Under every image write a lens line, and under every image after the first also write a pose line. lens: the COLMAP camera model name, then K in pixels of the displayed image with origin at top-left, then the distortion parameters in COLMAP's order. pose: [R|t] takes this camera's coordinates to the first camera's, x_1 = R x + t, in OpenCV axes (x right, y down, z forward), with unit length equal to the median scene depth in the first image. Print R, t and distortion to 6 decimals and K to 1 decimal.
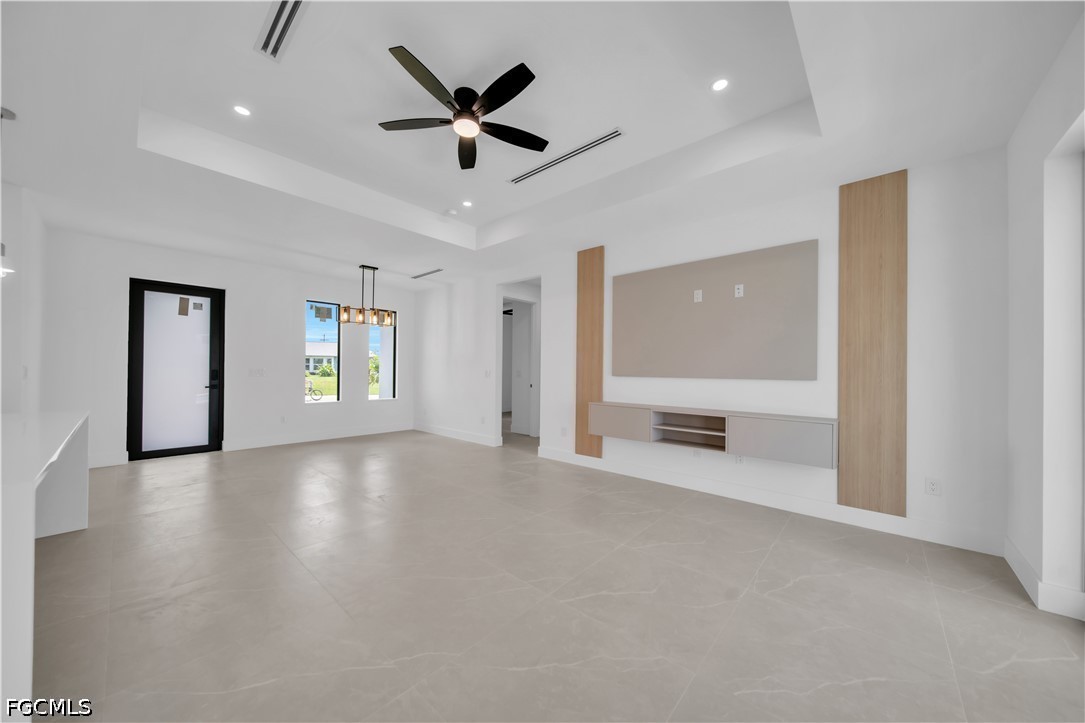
lens RADIAL K [[373.2, 0, 543.7], [0, 373.2, 367.7], [0, 0, 1]] dist [-0.001998, -0.000028]
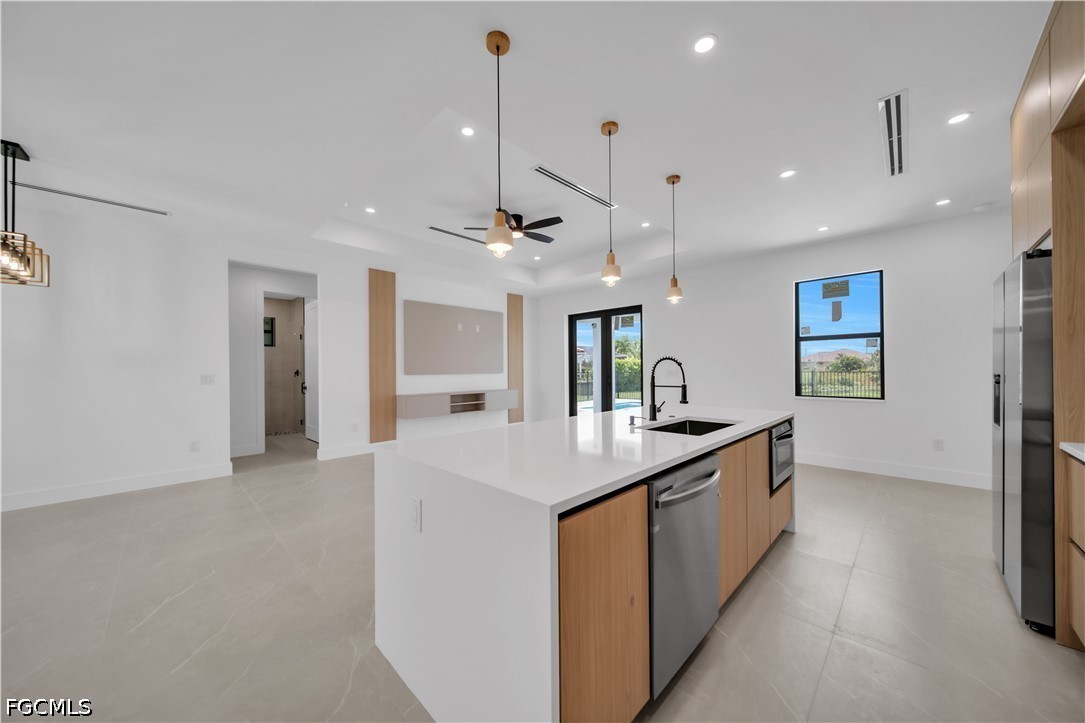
lens RADIAL K [[373.2, 0, 543.7], [0, 373.2, 367.7], [0, 0, 1]] dist [-0.001998, -0.000028]
pose [[0.051329, -0.002629, 0.998678, -1.258272], [0.005757, 0.999981, 0.002337, -0.003562], [-0.998665, 0.005630, 0.051343, 0.492868]]
